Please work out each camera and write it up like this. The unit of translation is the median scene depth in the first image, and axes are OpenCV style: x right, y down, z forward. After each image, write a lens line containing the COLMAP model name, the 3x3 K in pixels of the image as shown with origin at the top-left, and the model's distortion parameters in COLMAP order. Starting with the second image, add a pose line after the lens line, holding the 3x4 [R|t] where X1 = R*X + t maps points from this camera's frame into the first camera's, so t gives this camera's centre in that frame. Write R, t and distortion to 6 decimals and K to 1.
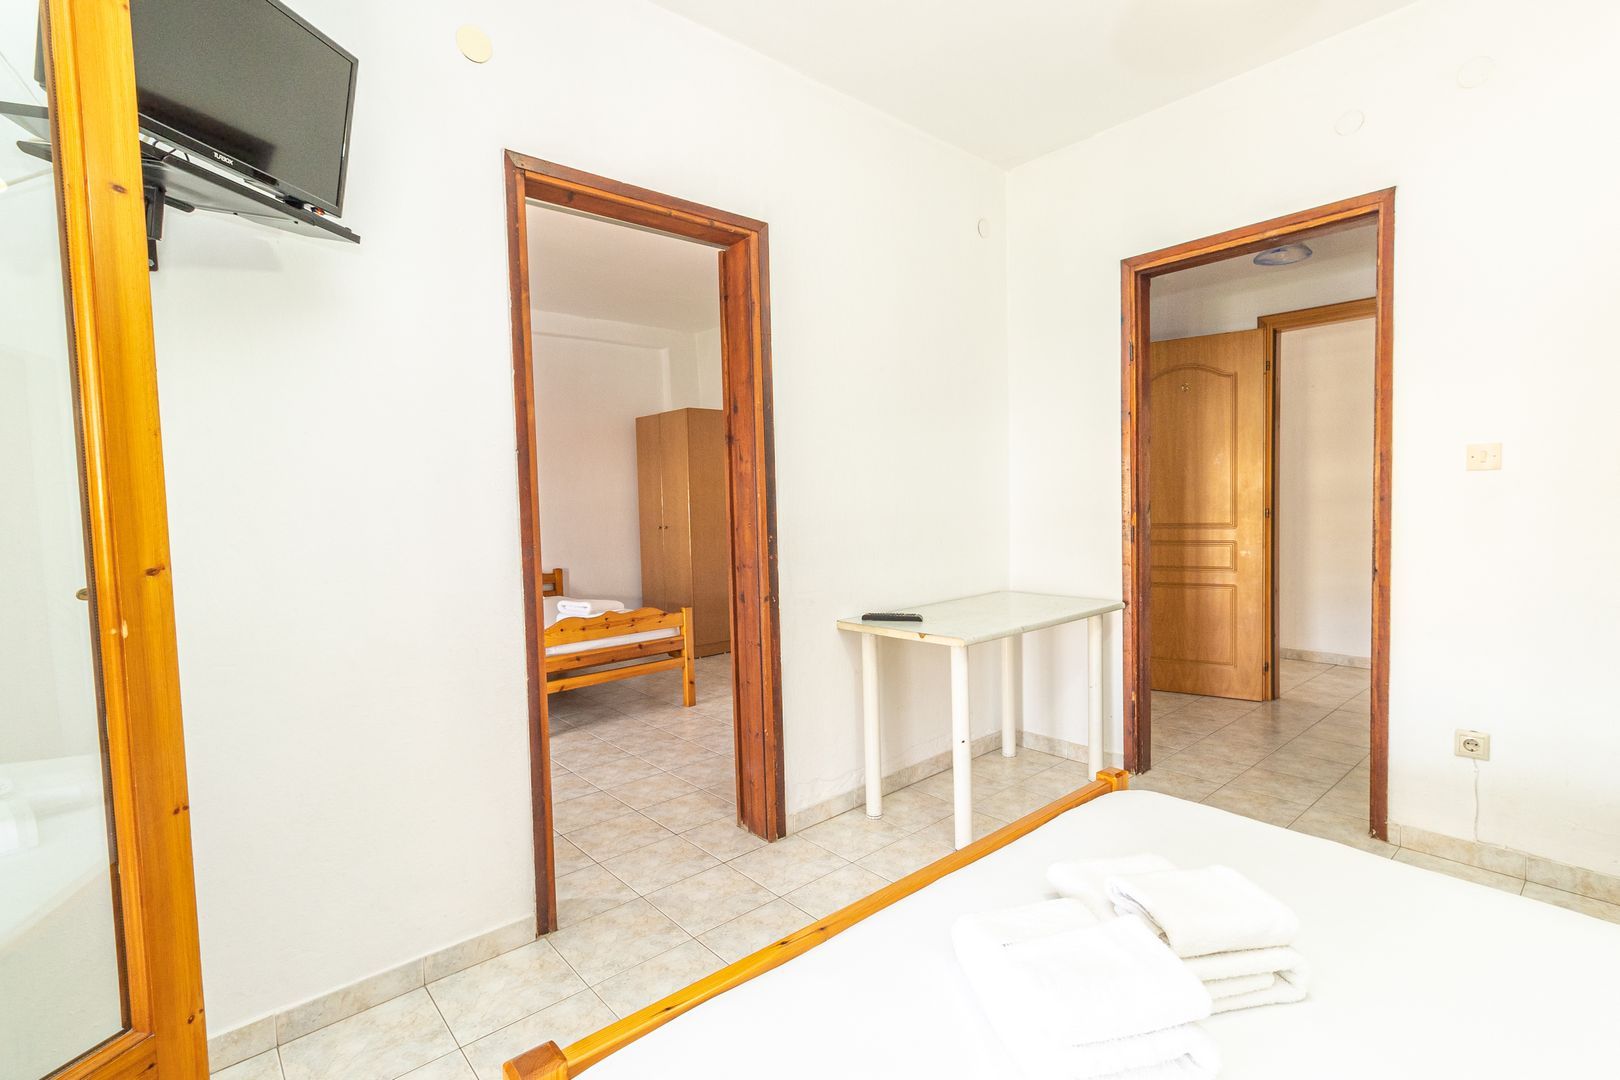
lens RADIAL K [[753.4, 0, 811.1], [0, 753.4, 542.1], [0, 0, 1]] dist [-0.016378, -0.000736]
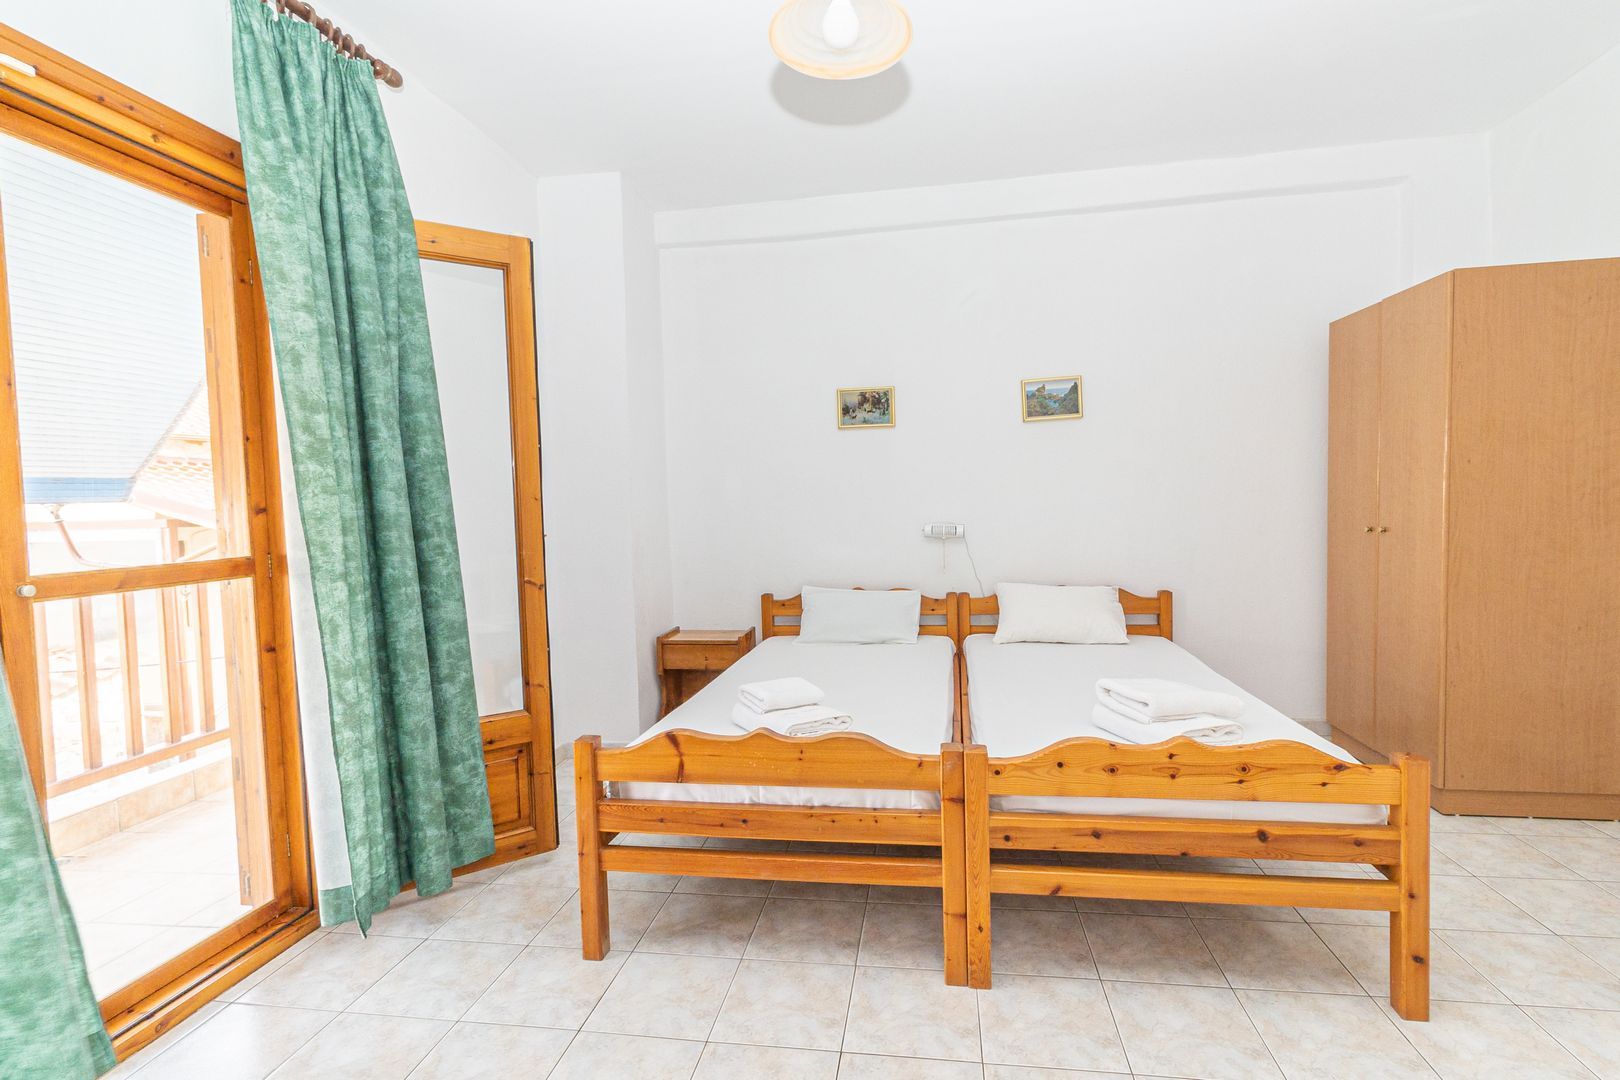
lens RADIAL K [[753.4, 0, 818.9], [0, 753.4, 541.4], [0, 0, 1]] dist [-0.016378, -0.000736]
pose [[0.632339, 0.026571, -0.774236, -0.052426], [-0.011156, 0.999620, 0.025195, -0.020031], [0.774612, -0.007294, 0.632395, 0.419775]]
